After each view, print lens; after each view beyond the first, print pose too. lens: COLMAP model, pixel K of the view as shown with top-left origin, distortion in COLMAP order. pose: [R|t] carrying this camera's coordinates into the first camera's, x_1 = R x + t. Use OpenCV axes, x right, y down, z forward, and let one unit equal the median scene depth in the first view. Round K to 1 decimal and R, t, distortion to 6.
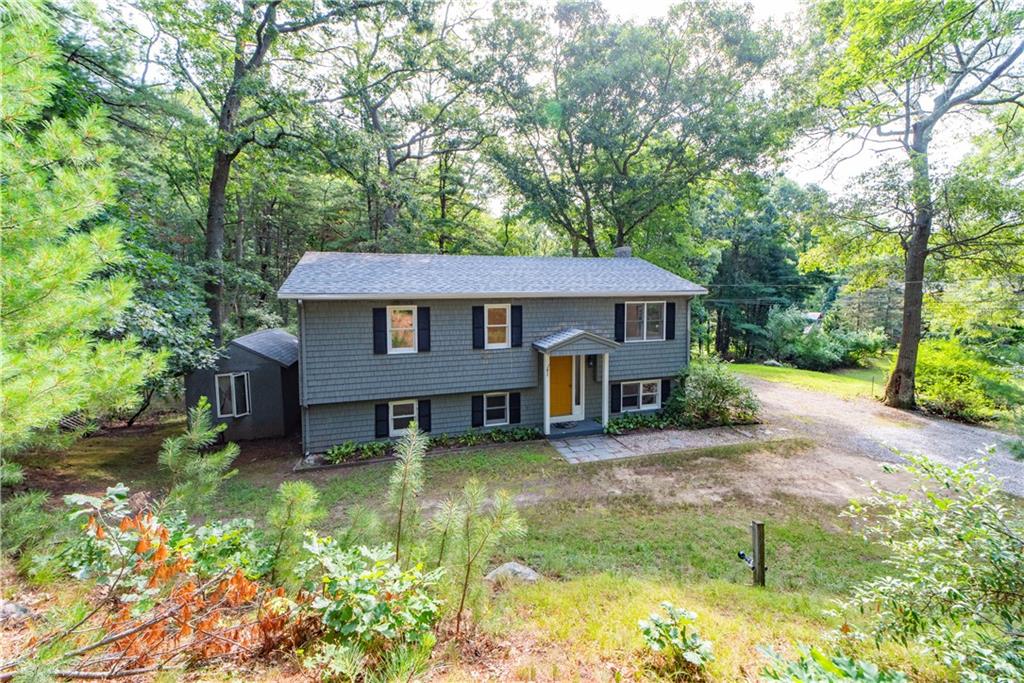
lens RADIAL K [[410.5, 0, 511.5], [0, 410.5, 340.6], [0, 0, 1]] dist [0.017385, -0.001808]
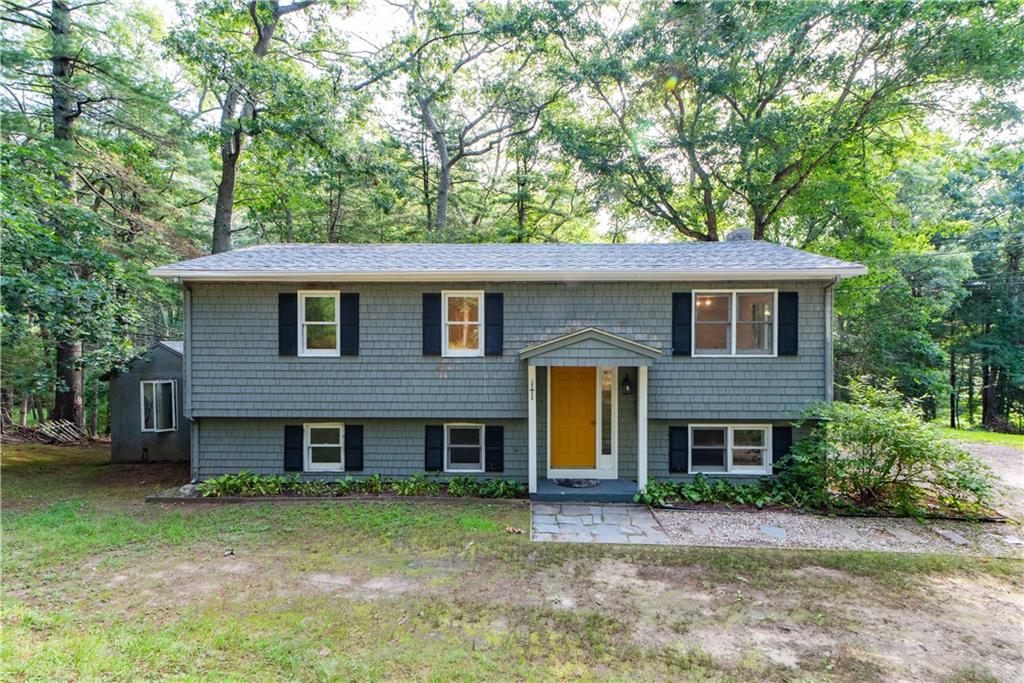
lens RADIAL K [[456.0, 0, 513.1], [0, 456.0, 380.2], [0, 0, 1]] dist [0.014734, 0.000242]
pose [[0.939032, 0.013138, -0.343579, 0.290687], [-0.029506, 0.998663, -0.042453, 0.083943], [0.342561, 0.050003, 0.938164, 0.313444]]
